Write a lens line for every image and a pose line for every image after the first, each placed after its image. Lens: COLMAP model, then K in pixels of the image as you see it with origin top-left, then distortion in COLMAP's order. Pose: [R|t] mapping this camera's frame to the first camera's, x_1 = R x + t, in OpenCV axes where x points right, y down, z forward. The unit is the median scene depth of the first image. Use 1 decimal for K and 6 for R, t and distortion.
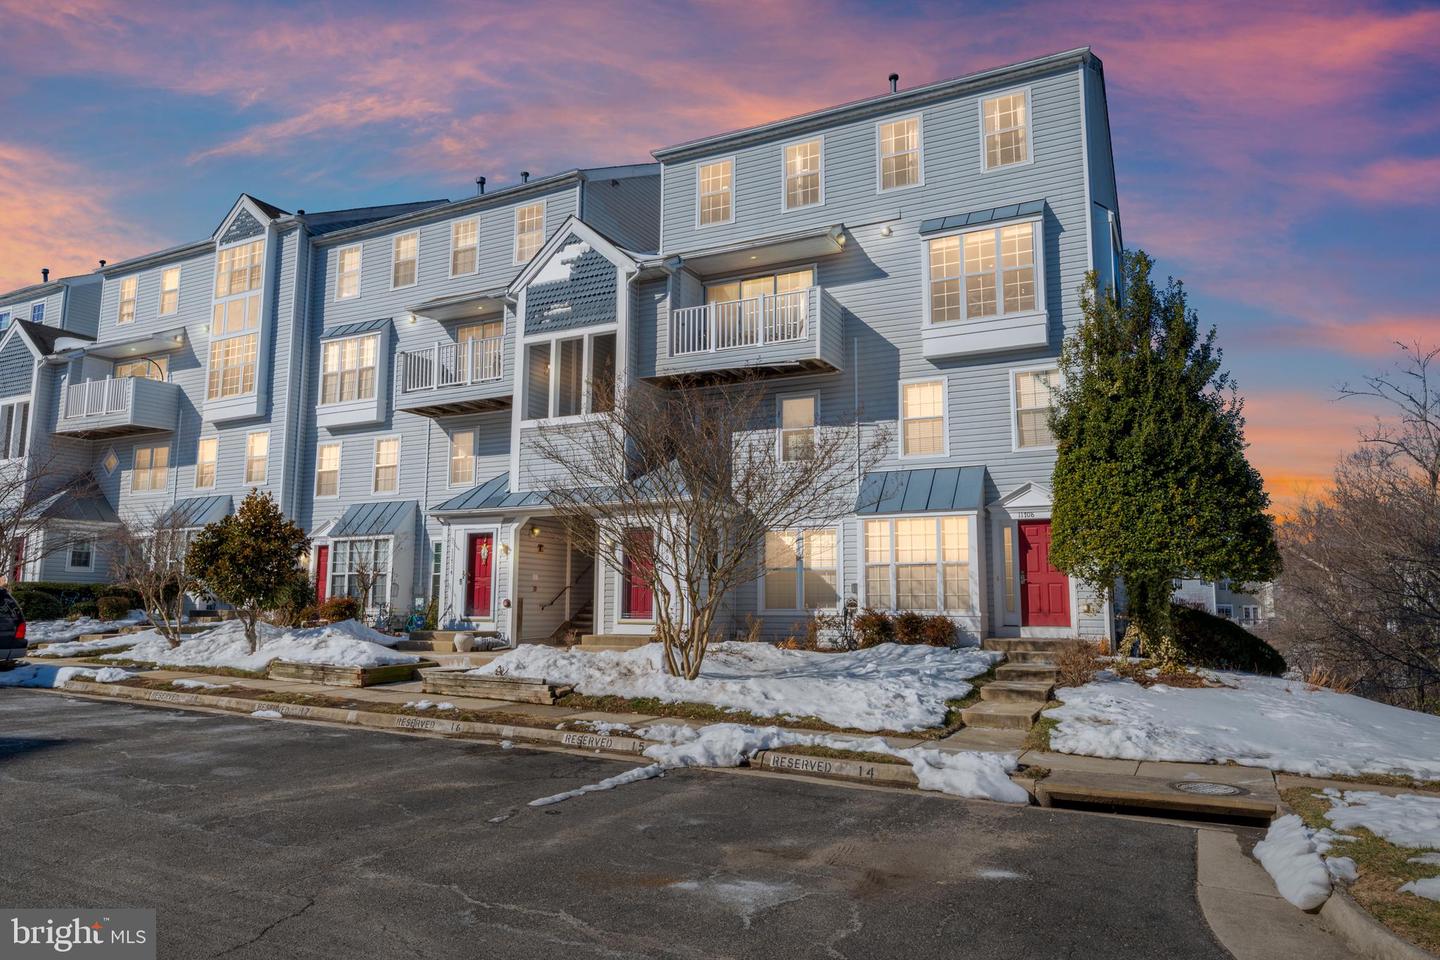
lens RADIAL K [[911.0, 0, 720.0], [0, 911.0, 480.0], [0, 0, 1]] dist [-0.001700, 0.001273]
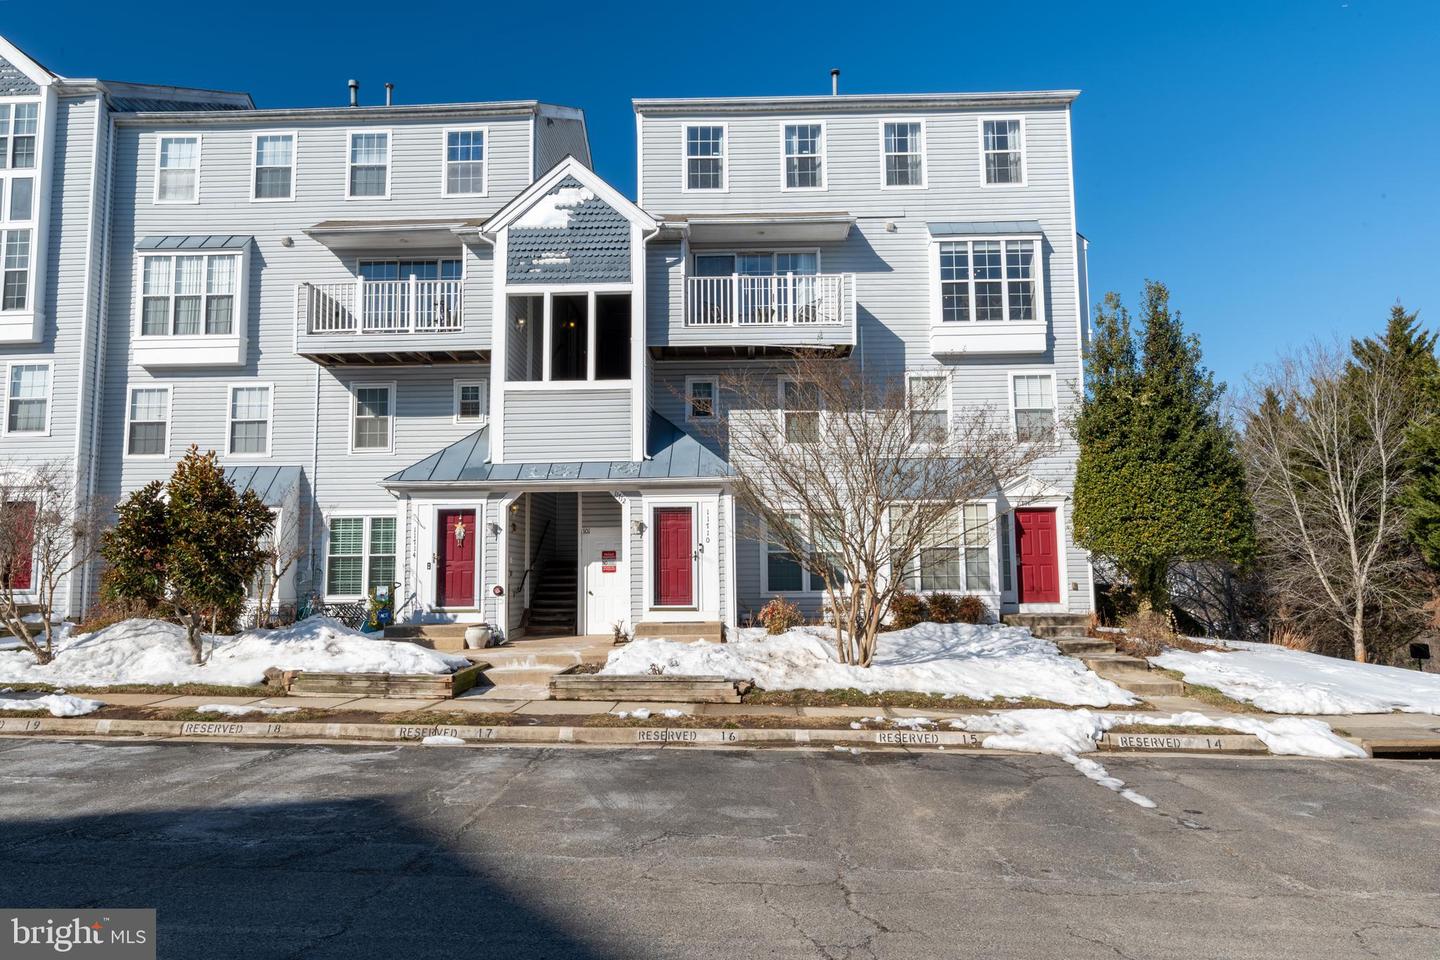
lens RADIAL K [[911.0, 0, 720.0], [0, 911.0, 480.0], [0, 0, 1]] dist [-0.001700, 0.001273]
pose [[0.909063, 0.030825, 0.415518, -0.401184], [-0.043460, 0.998835, 0.020982, 0.001868], [-0.414387, -0.037132, 0.909343, 0.120601]]
